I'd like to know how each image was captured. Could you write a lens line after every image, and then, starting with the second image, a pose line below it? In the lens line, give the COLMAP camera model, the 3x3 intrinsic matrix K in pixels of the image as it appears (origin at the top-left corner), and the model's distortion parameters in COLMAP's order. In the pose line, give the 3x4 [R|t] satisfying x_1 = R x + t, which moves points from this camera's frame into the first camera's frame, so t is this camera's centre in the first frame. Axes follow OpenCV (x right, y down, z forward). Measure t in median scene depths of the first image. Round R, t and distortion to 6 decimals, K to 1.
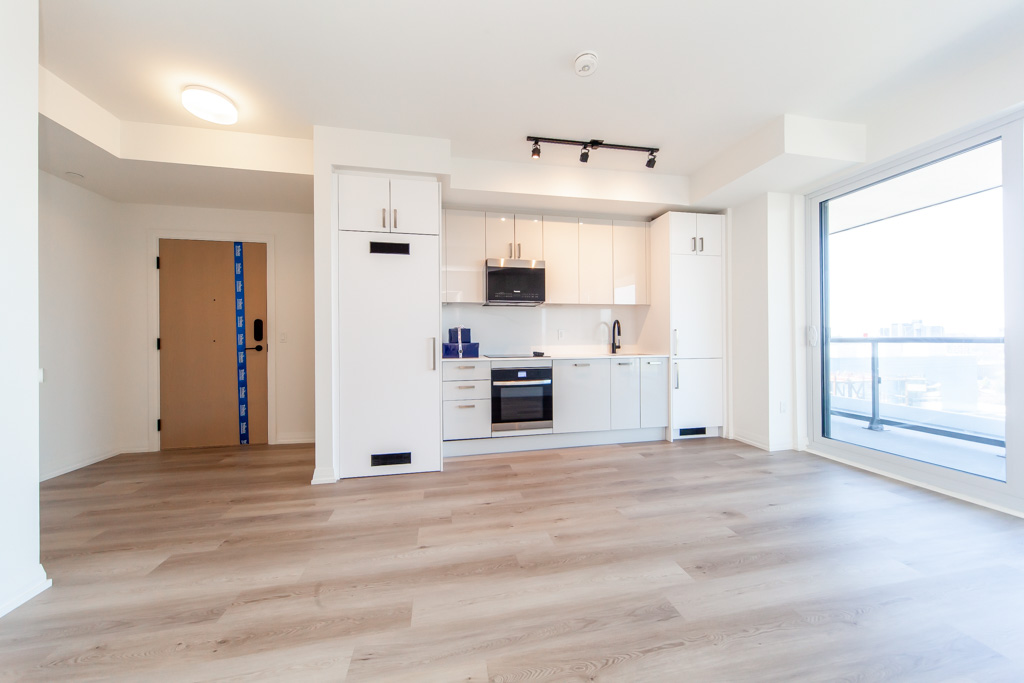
lens RADIAL K [[351.2, 0, 510.2], [0, 351.2, 341.5], [0, 0, 1]] dist [0.000938, 0.000107]
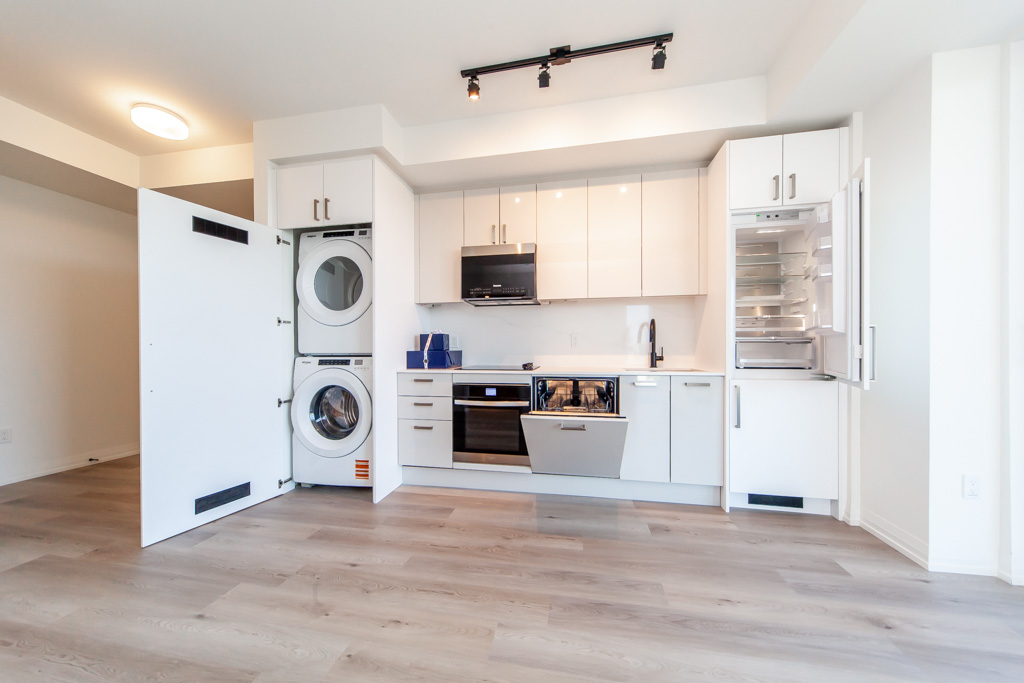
lens RADIAL K [[353.2, 0, 510.8], [0, 353.2, 351.2], [0, 0, 1]] dist [0.001593, 0.000055]
pose [[0.924800, 0.007924, -0.380372, 0.401172], [-0.004901, 0.999948, 0.008916, -0.003811], [0.380423, -0.006381, 0.924791, 0.325208]]
